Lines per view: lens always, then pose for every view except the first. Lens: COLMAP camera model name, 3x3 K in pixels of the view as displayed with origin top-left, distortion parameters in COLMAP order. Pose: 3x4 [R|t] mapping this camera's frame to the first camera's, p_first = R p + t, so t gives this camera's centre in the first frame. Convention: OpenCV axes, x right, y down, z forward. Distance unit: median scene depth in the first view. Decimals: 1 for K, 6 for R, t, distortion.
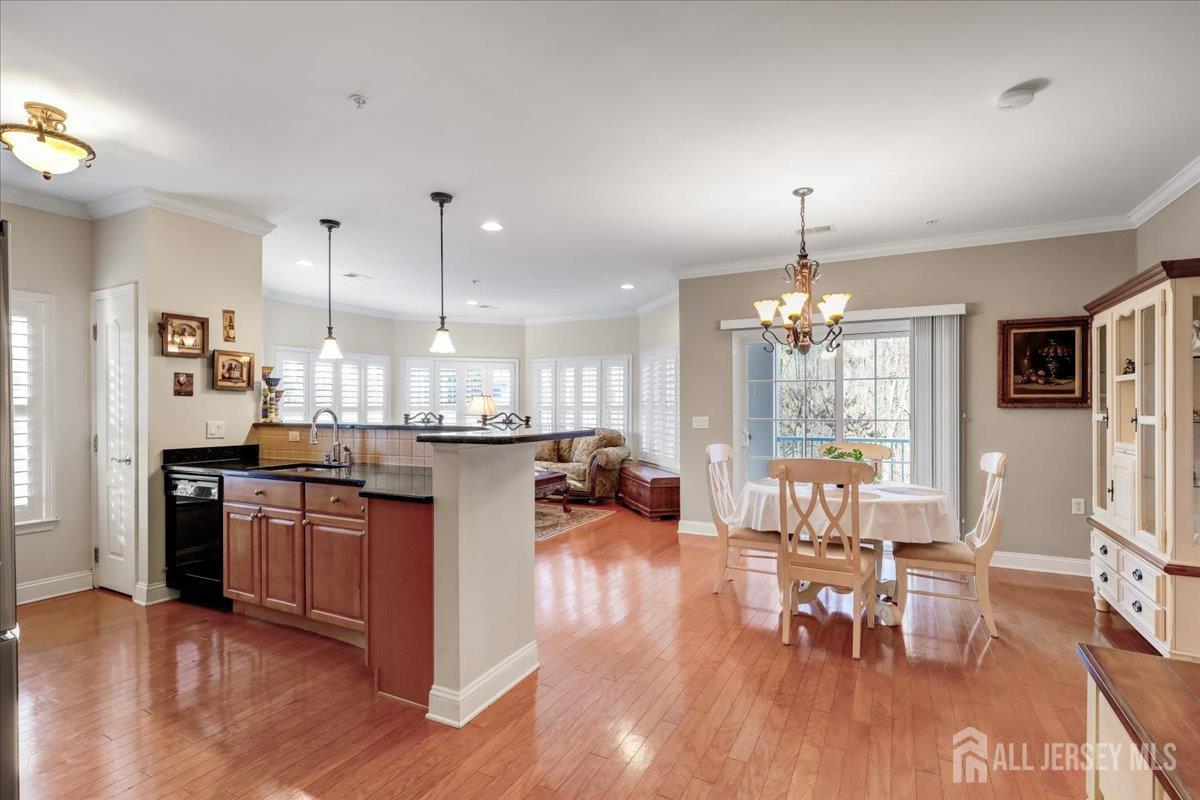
lens RADIAL K [[554.9, 0, 603.8], [0, 554.9, 399.6], [0, 0, 1]] dist [-0.009798, 0.001427]
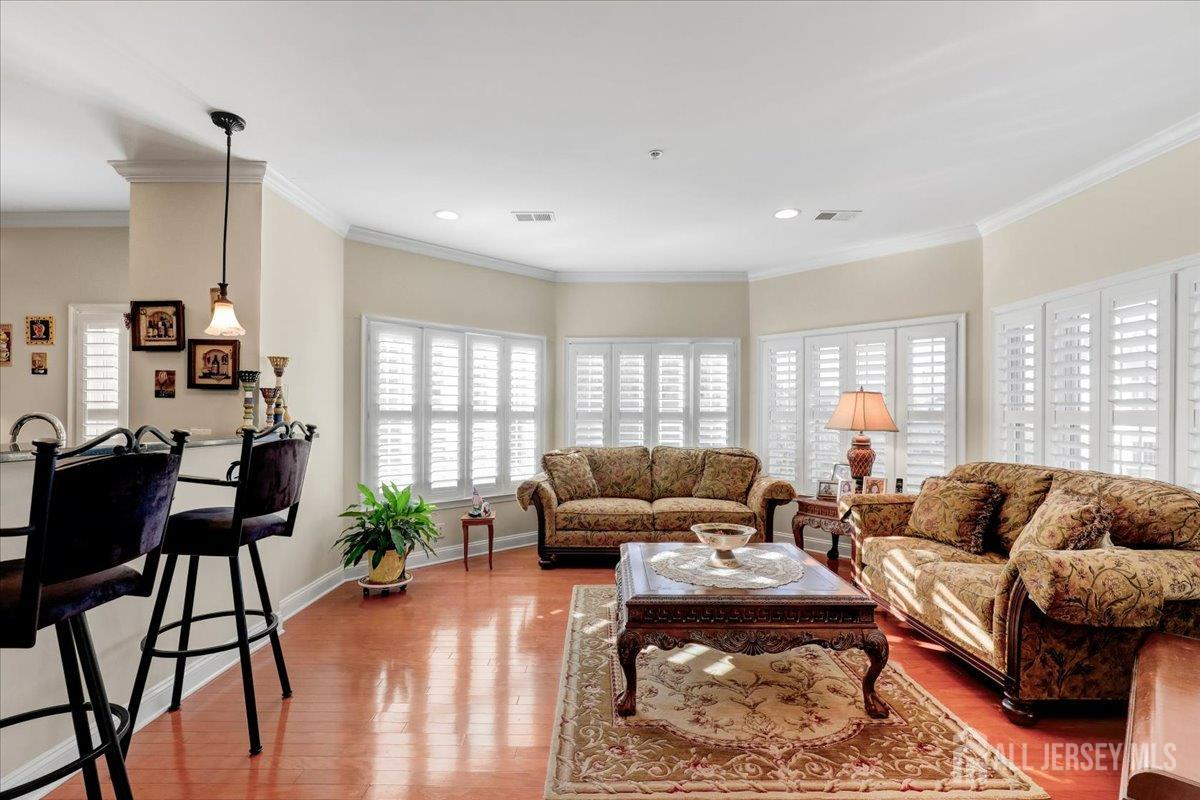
lens RADIAL K [[554.9, 0, 598.6], [0, 554.9, 405.7], [0, 0, 1]] dist [-0.009798, 0.001427]
pose [[0.458038, -0.011848, -0.888854, 0.270770], [0.009090, 0.999921, -0.008644, 0.017865], [0.888886, -0.004120, 0.458109, 1.134838]]
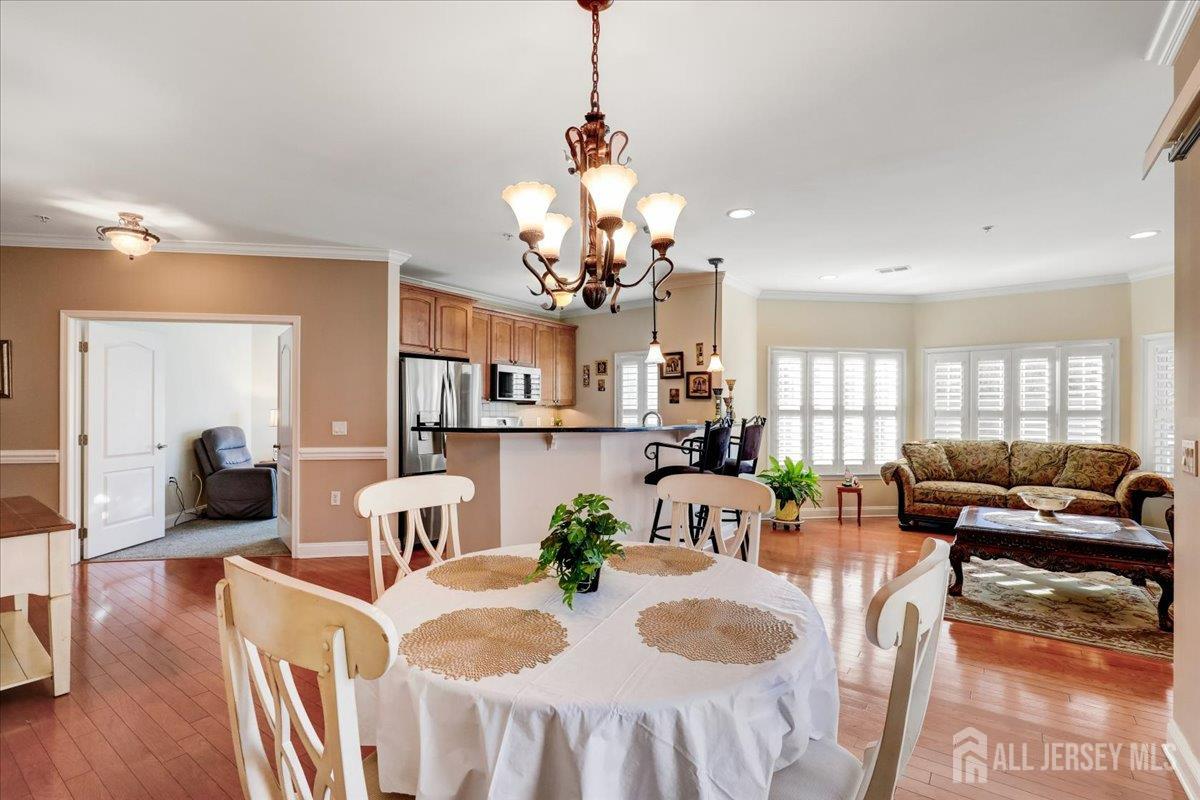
lens RADIAL K [[554.9, 0, 601.4], [0, 554.9, 410.4], [0, 0, 1]] dist [-0.009798, 0.001427]
pose [[-0.134130, -0.000911, -0.990963, 0.797367], [0.010174, 0.999946, -0.002296, 0.014461], [0.990911, -0.010390, -0.134114, 0.949759]]
